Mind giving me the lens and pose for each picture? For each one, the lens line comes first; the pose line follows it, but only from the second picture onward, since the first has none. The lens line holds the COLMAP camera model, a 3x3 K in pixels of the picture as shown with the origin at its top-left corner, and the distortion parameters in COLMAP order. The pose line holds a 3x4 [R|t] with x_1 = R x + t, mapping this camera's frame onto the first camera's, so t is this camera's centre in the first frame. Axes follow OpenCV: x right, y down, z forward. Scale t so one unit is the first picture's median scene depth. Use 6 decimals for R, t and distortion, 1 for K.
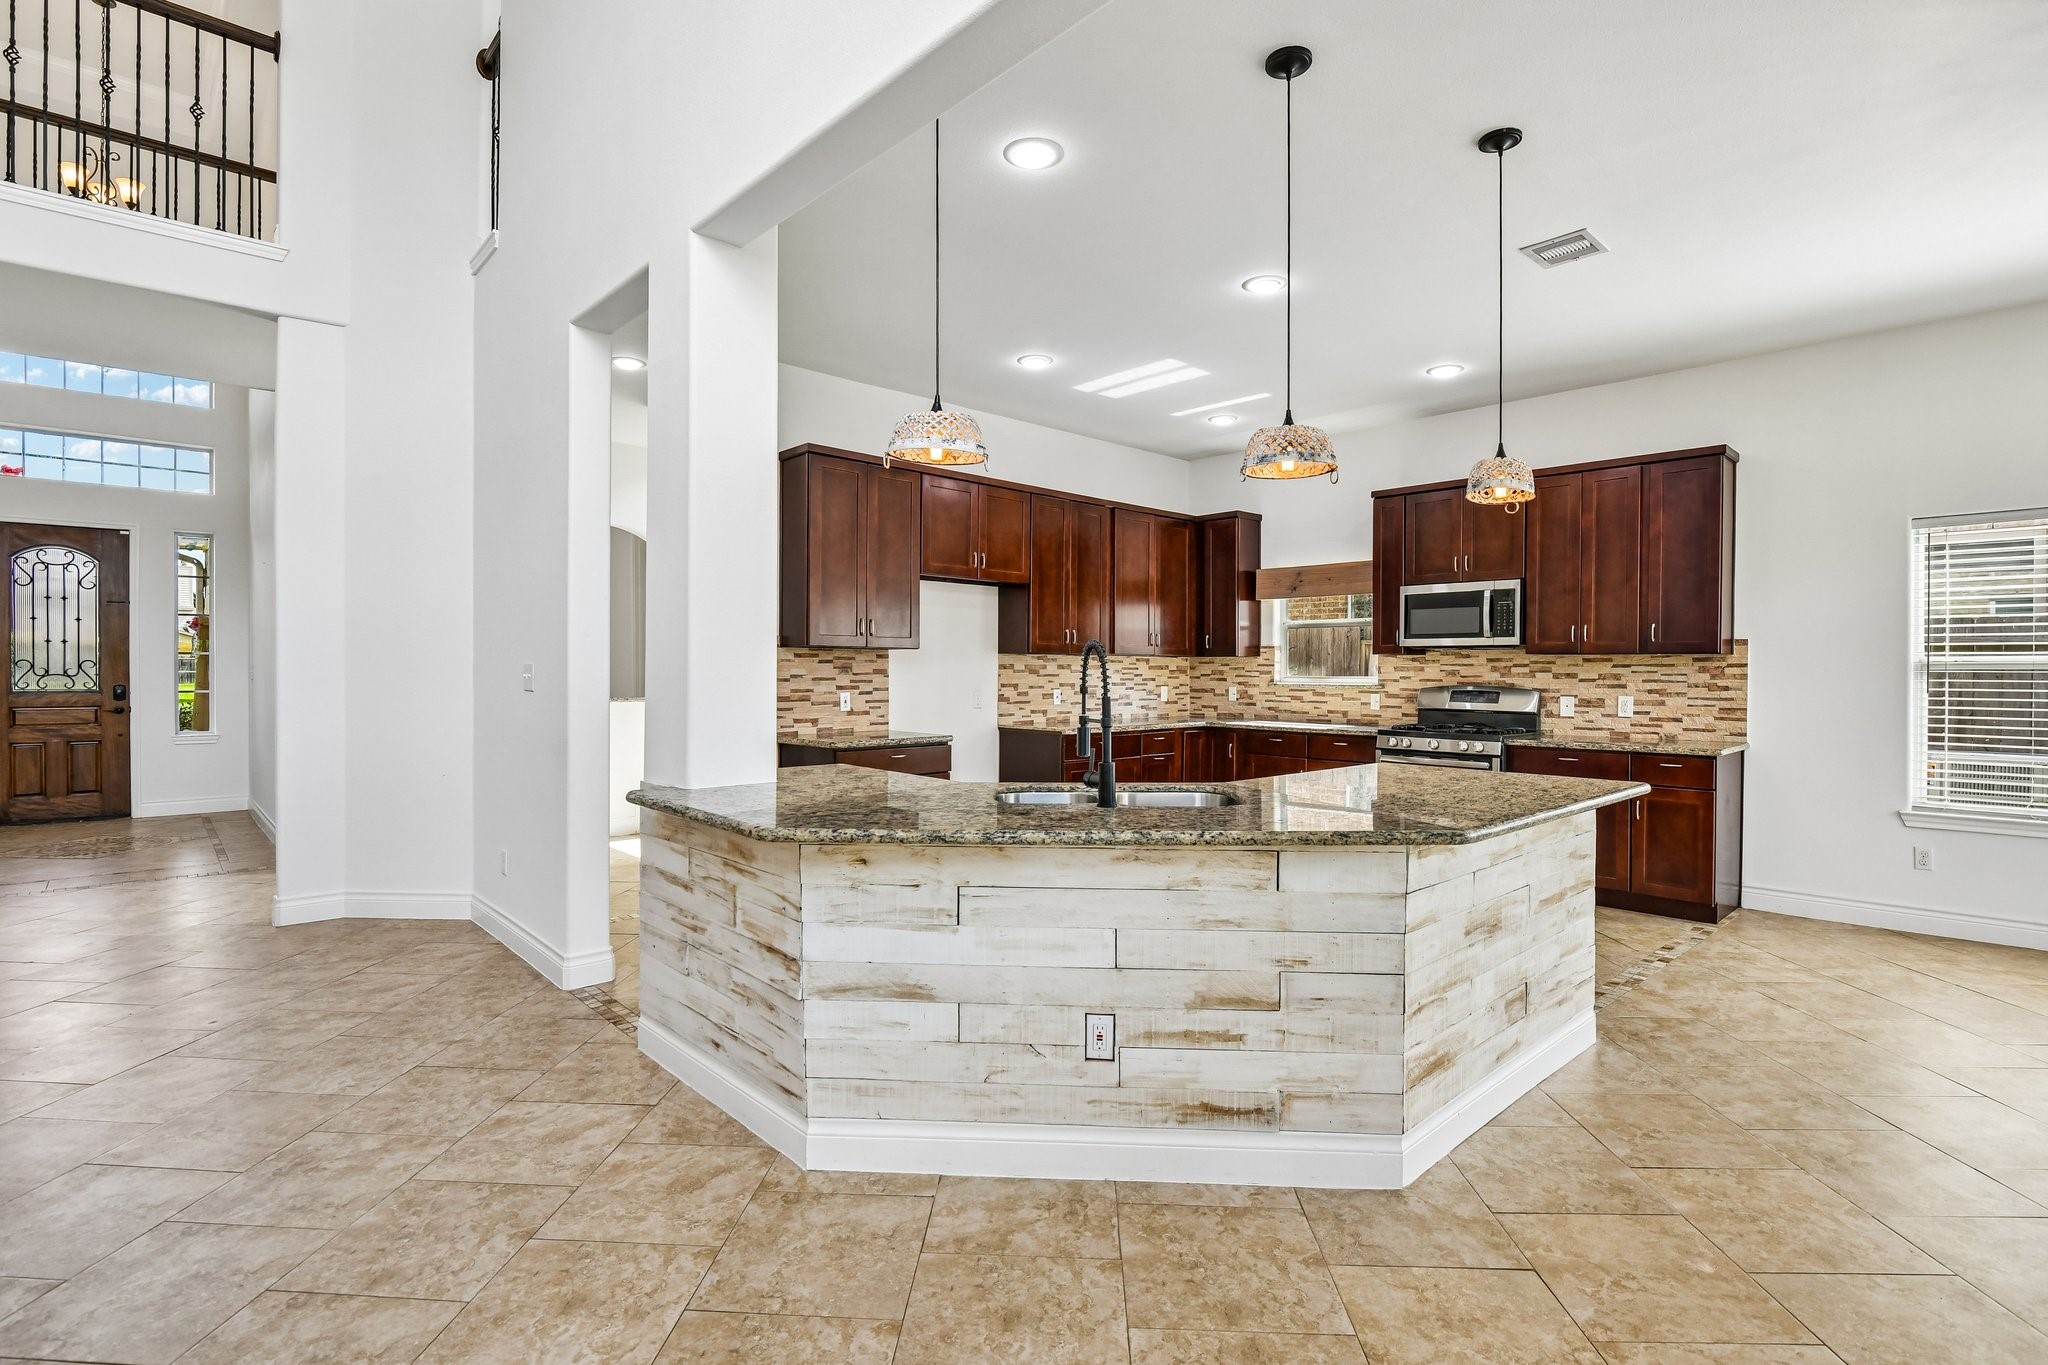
lens RADIAL K [[952.6, 0, 1024.9], [0, 952.6, 672.6], [0, 0, 1]] dist [-0.005271, -0.004913]
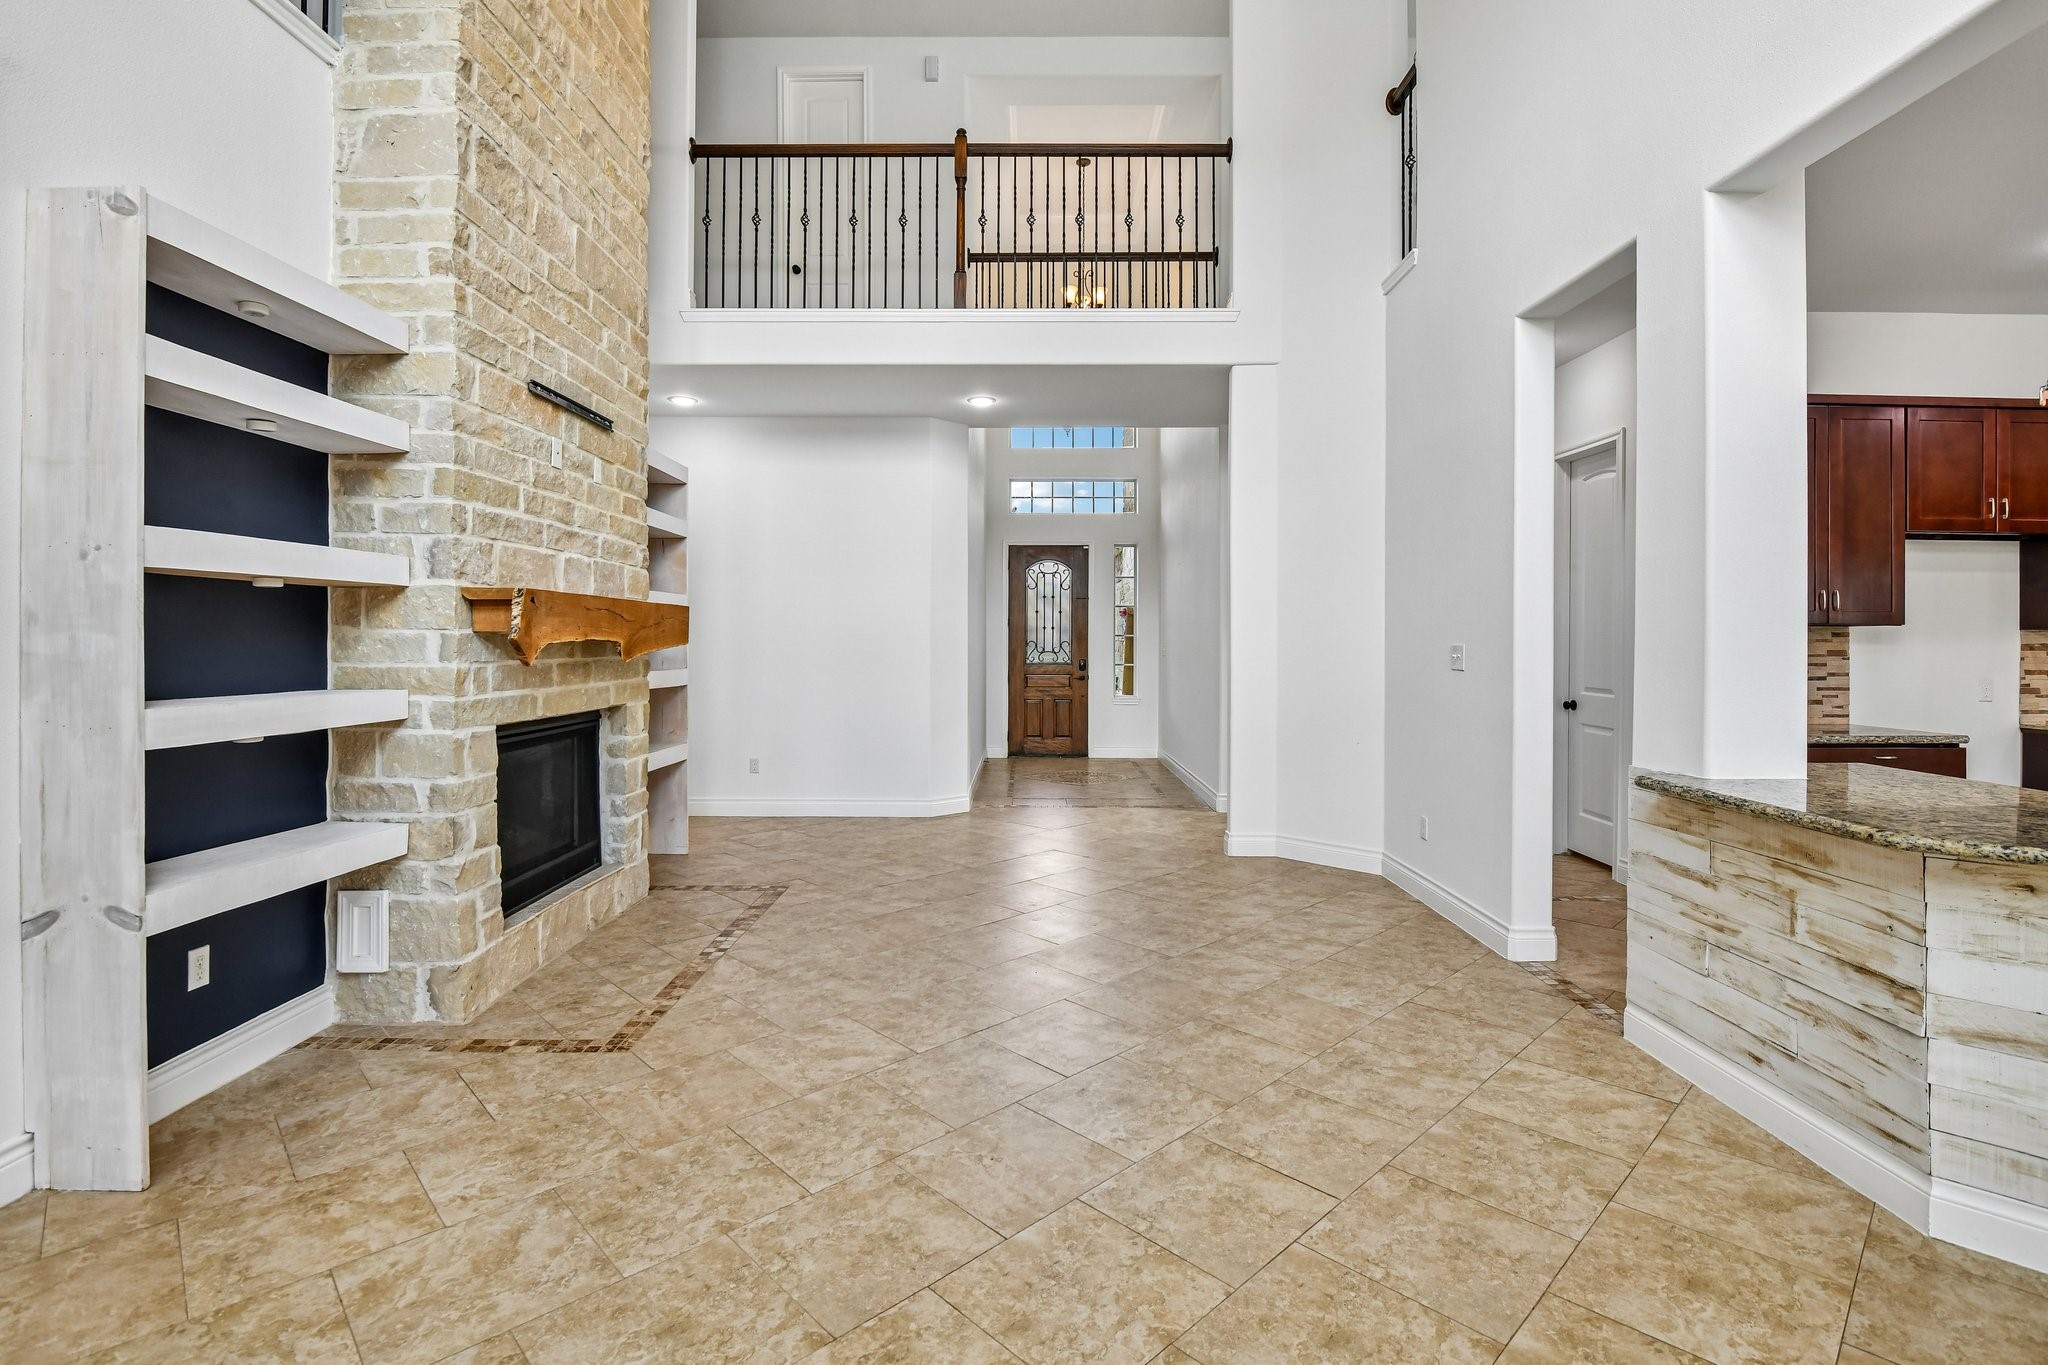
lens RADIAL K [[952.6, 0, 1051.5], [0, 952.6, 639.0], [0, 0, 1]] dist [-0.005271, -0.004913]
pose [[0.742213, -0.004533, -0.670148, -0.110366], [-0.003383, 0.999939, -0.010511, -0.002412], [0.670155, 0.010069, 0.742153, -0.074741]]
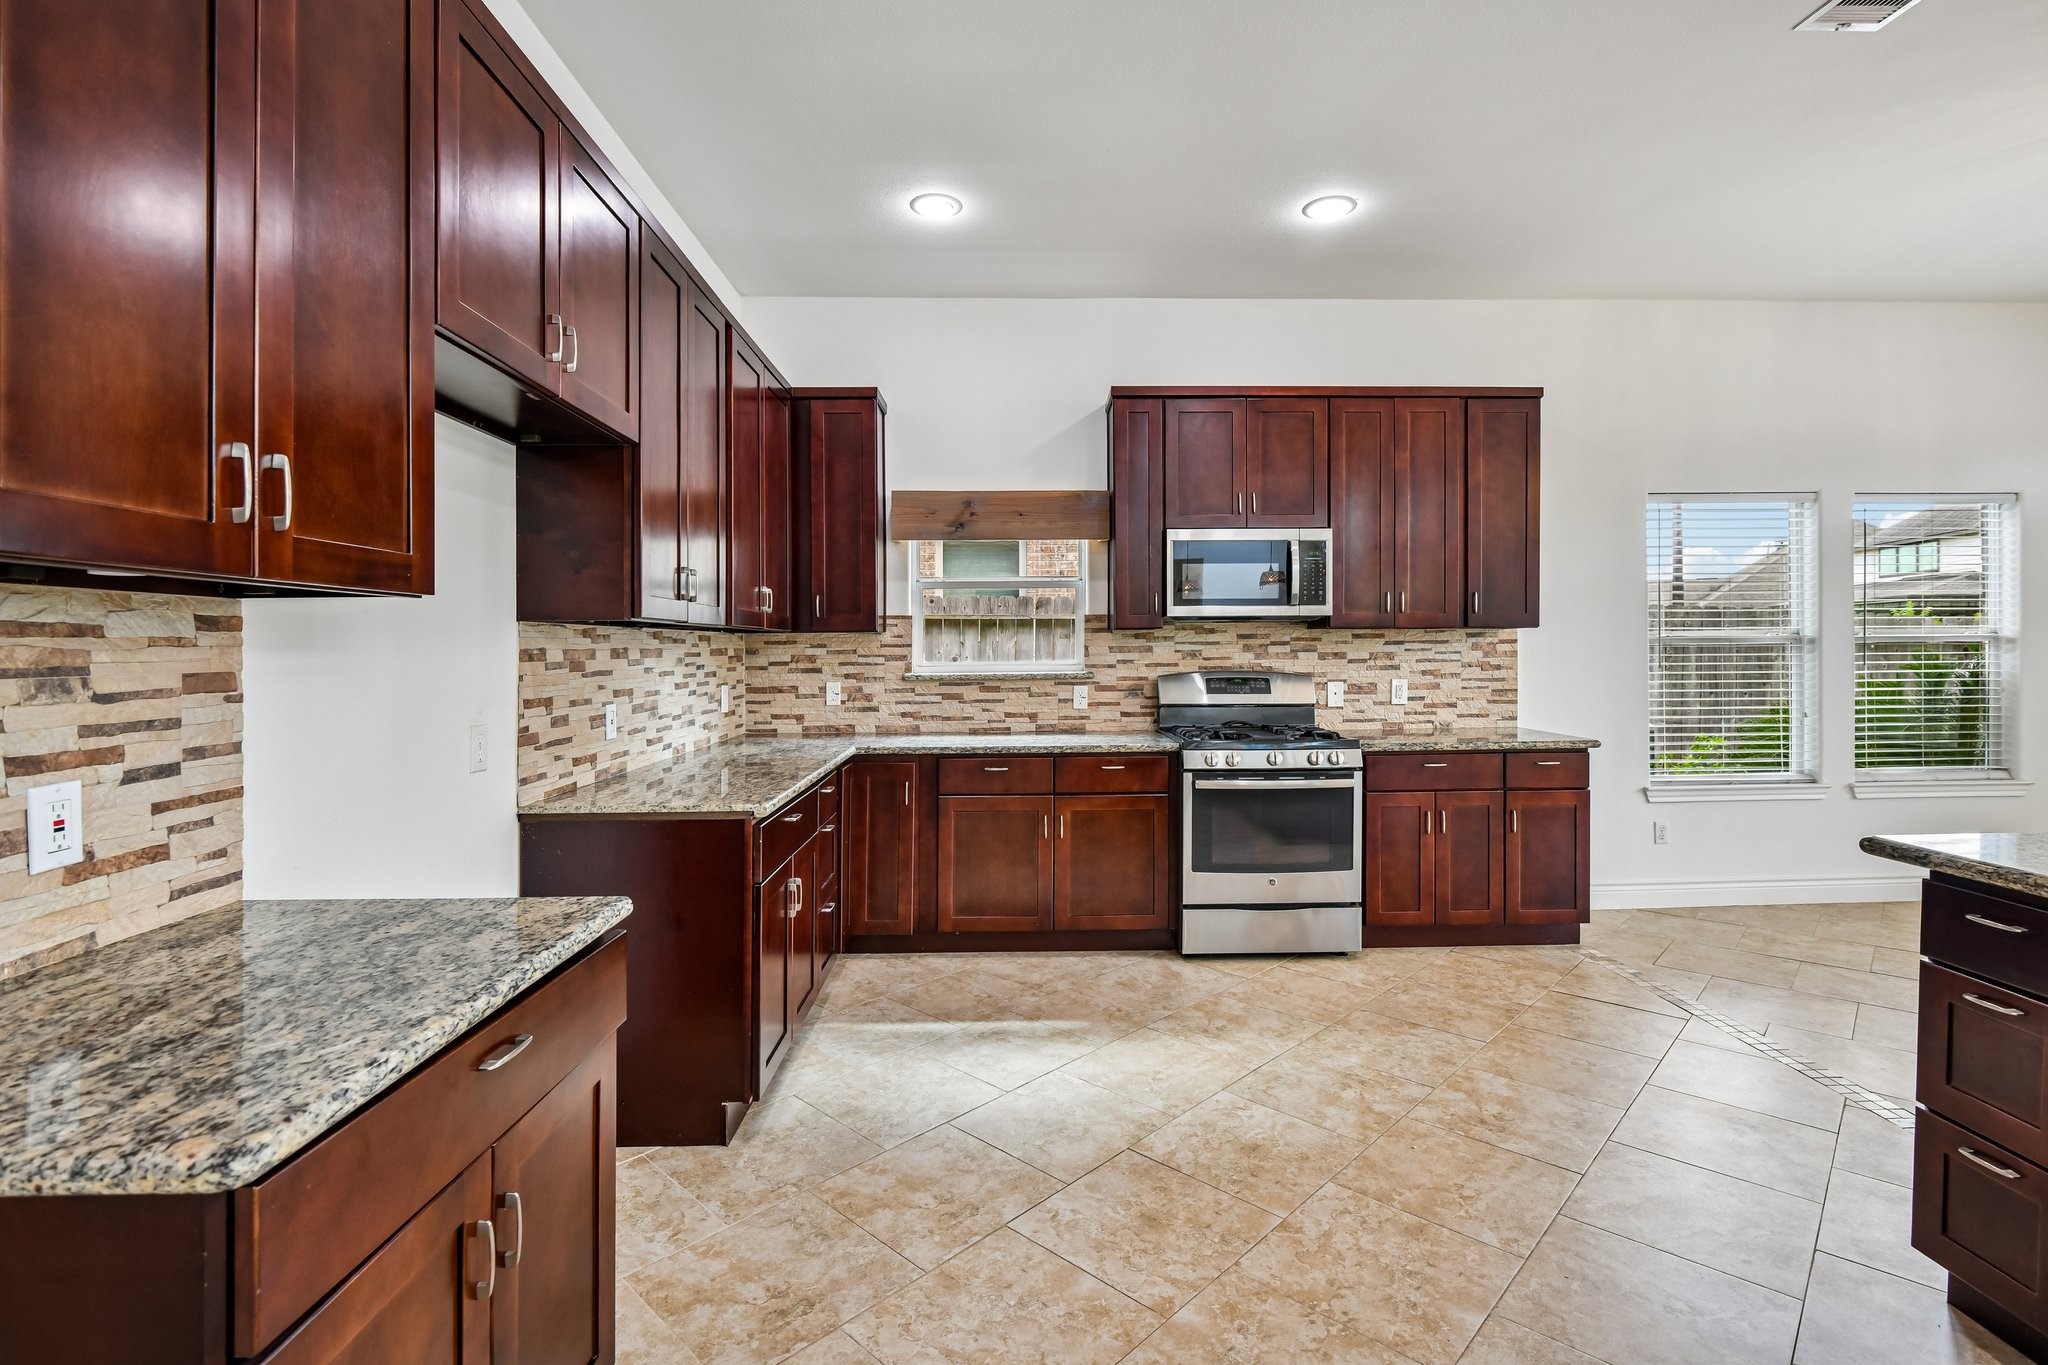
lens RADIAL K [[952.6, 0, 1037.9], [0, 952.6, 654.3], [0, 0, 1]] dist [-0.005271, -0.004913]
pose [[0.667733, -0.014993, 0.744249, -0.198716], [0.013815, 0.999875, 0.007747, -0.007783], [-0.744272, 0.005109, 0.667857, 0.684536]]
